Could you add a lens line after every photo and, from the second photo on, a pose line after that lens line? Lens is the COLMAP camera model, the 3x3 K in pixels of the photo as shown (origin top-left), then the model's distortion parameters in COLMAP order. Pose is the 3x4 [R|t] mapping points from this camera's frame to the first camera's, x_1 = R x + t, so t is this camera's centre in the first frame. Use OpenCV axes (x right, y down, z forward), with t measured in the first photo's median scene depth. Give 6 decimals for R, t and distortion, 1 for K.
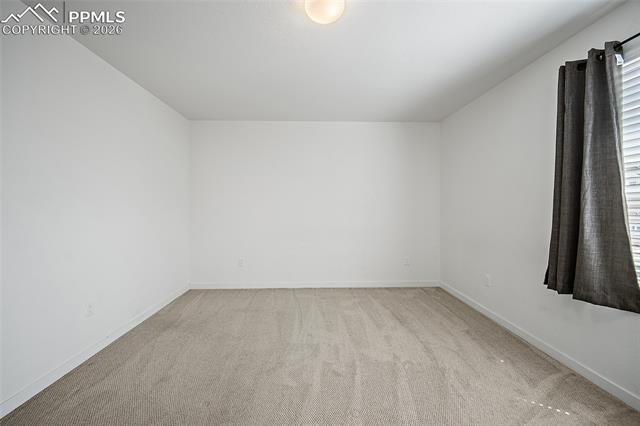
lens RADIAL K [[254.6, 0, 321.5], [0, 254.6, 209.5], [0, 0, 1]] dist [-0.000603, -0.000126]
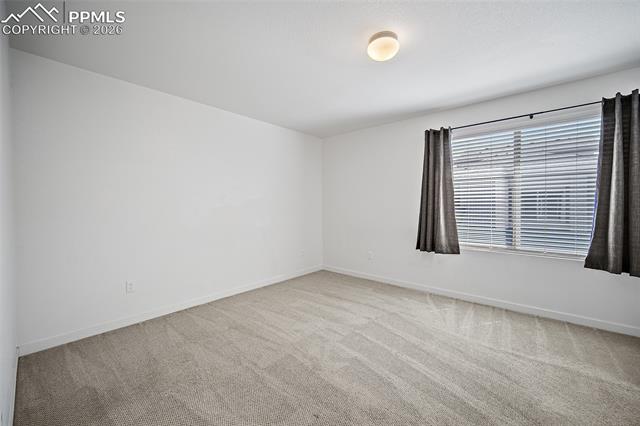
lens RADIAL K [[254.6, 0, 321.5], [0, 254.6, 209.5], [0, 0, 1]] dist [-0.000603, -0.000126]
pose [[0.684323, -0.010365, 0.729105, -0.867992], [0.010103, 0.999938, 0.004733, 0.000025], [-0.729109, 0.004127, 0.684385, 0.266336]]
